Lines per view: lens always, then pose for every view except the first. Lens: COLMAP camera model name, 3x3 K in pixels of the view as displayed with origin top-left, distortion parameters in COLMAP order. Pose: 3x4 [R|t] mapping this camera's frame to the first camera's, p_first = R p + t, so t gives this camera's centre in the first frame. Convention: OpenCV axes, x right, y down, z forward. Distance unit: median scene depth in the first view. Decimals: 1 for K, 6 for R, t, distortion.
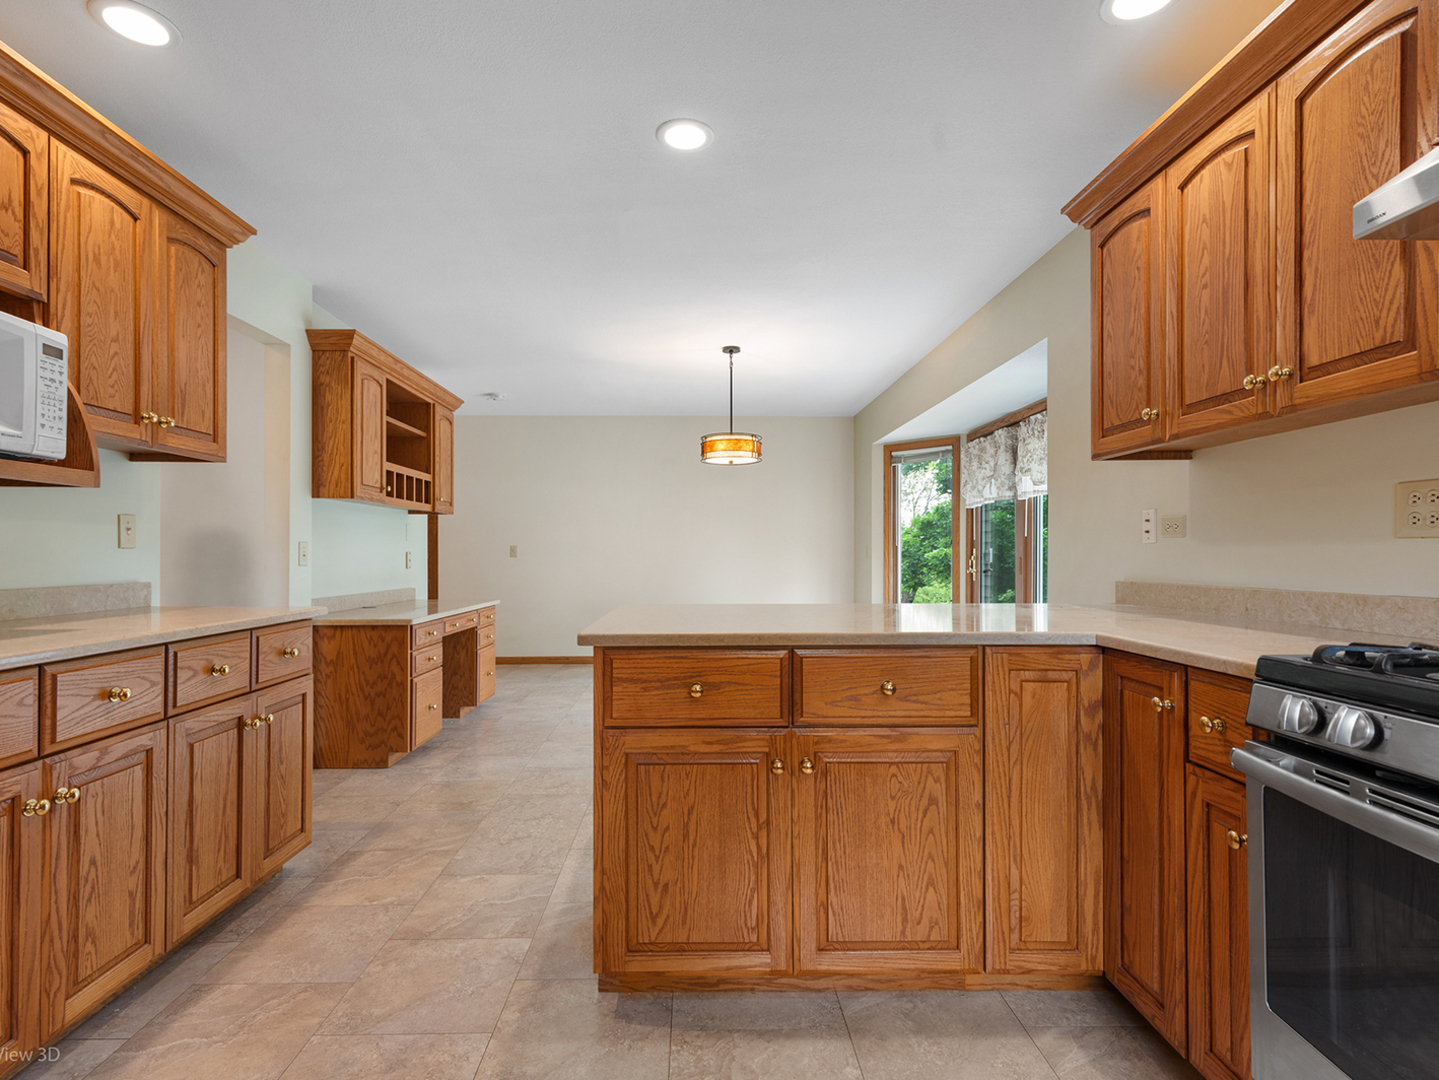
lens RADIAL K [[731.2, 0, 719.5], [0, 731.2, 540.0], [0, 0, 1]] dist [0.025641, -0.008825]
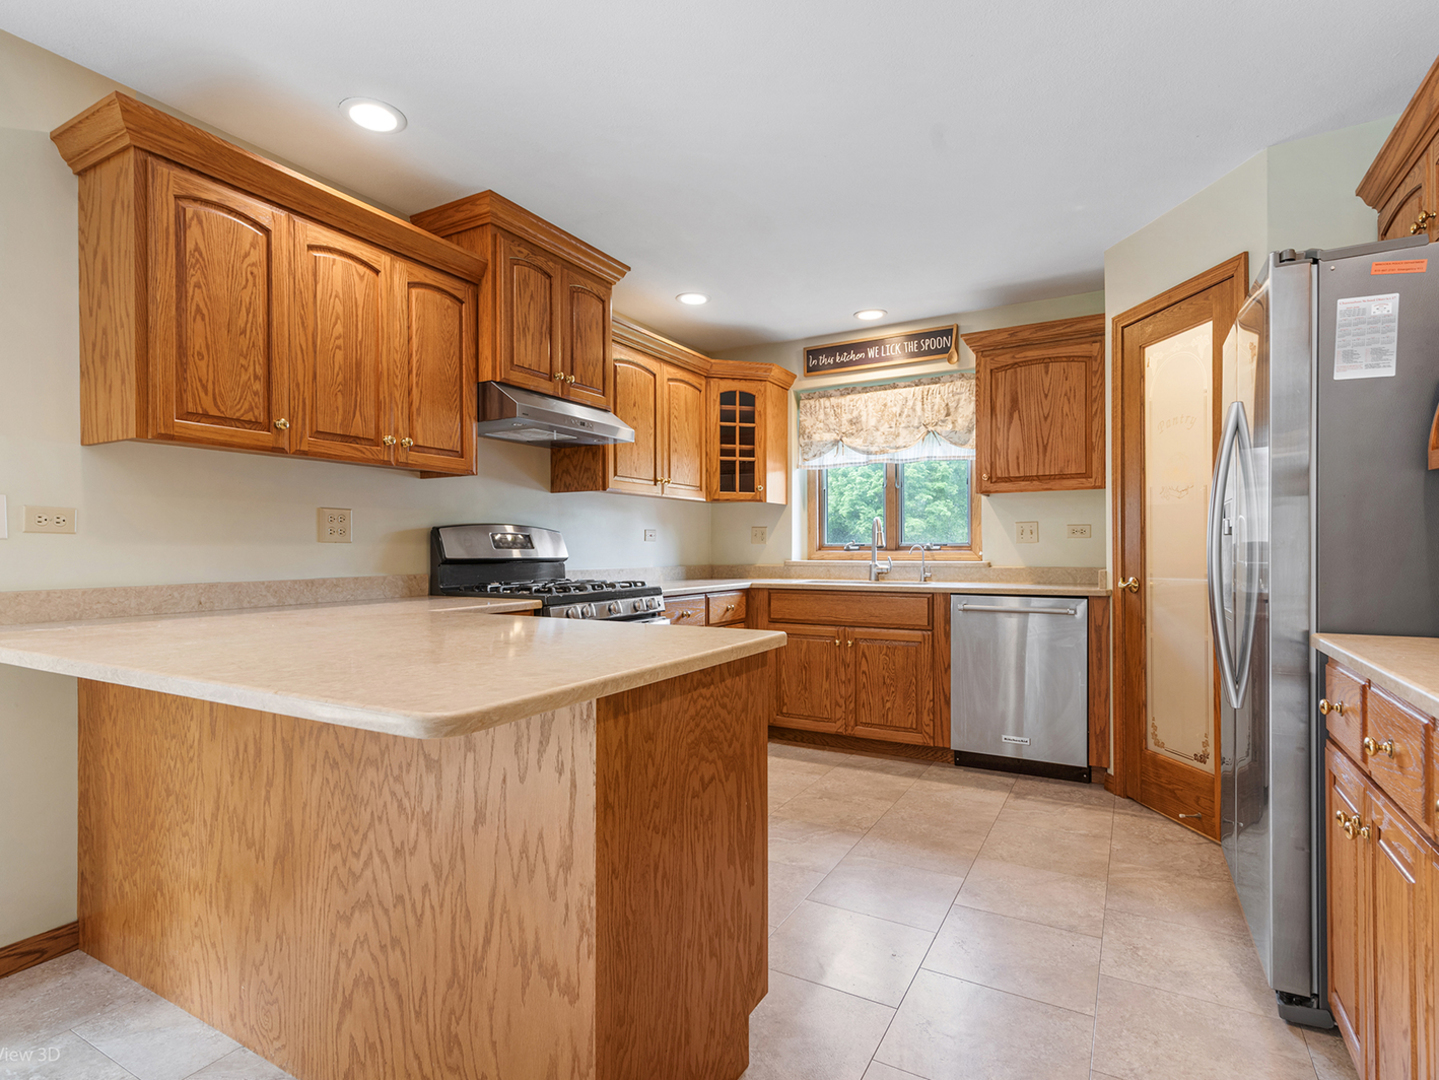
lens RADIAL K [[731.2, 0, 719.5], [0, 731.2, 540.0], [0, 0, 1]] dist [0.025641, -0.008825]
pose [[-0.852572, 0.006967, 0.522563, -0.431771], [-0.008323, 0.999603, -0.026906, 0.018927], [-0.522543, -0.027288, -0.852176, 1.270095]]
